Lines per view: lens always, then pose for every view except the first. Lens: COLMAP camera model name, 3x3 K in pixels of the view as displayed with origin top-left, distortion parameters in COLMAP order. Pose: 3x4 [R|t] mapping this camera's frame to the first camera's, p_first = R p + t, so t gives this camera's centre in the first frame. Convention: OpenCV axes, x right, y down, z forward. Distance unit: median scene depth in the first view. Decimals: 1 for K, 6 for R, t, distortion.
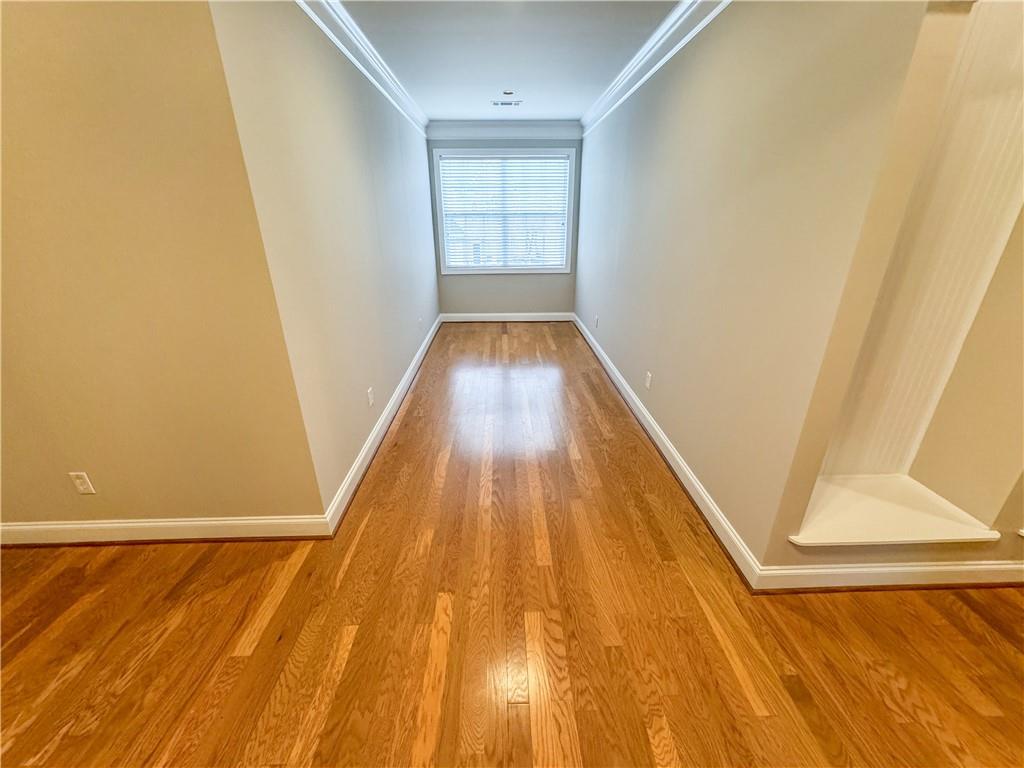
lens RADIAL K [[404.0, 0, 512.0], [0, 404.0, 384.0], [0, 0, 1]] dist [-0.001677, 0.000166]
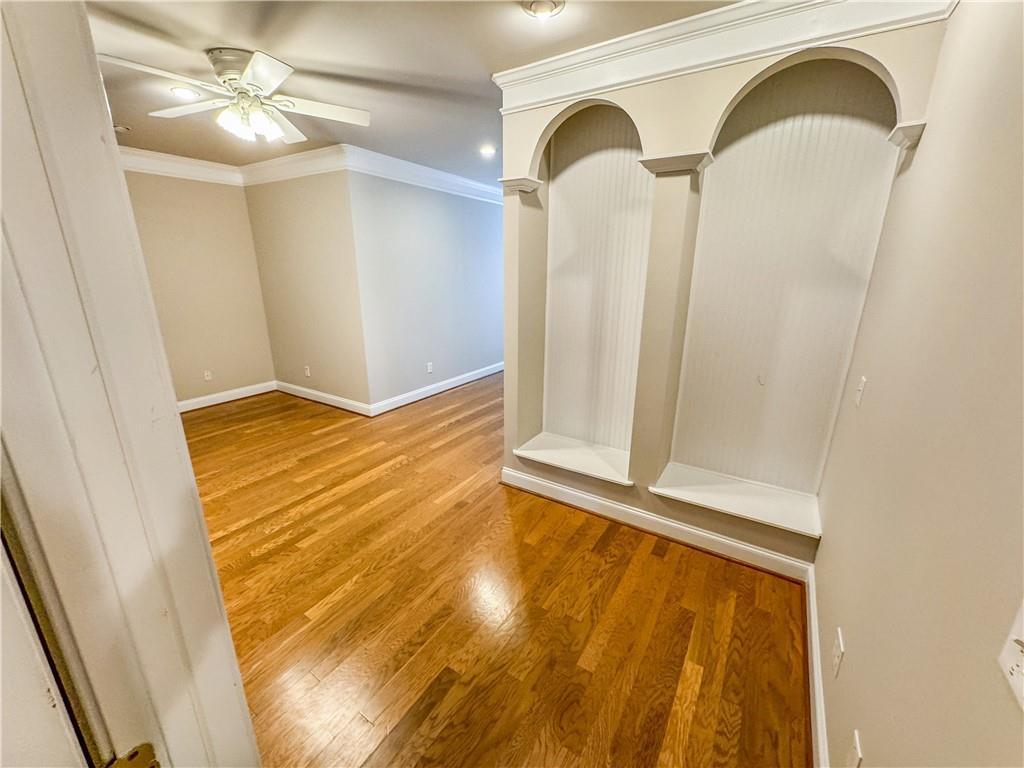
lens RADIAL K [[404.0, 0, 512.0], [0, 404.0, 384.0], [0, 0, 1]] dist [-0.001677, 0.000166]
pose [[0.829117, 0.163519, -0.534628, 1.603316], [-0.225388, 0.972882, -0.051977, 0.198024], [0.511631, 0.163594, 0.843487, -0.541033]]
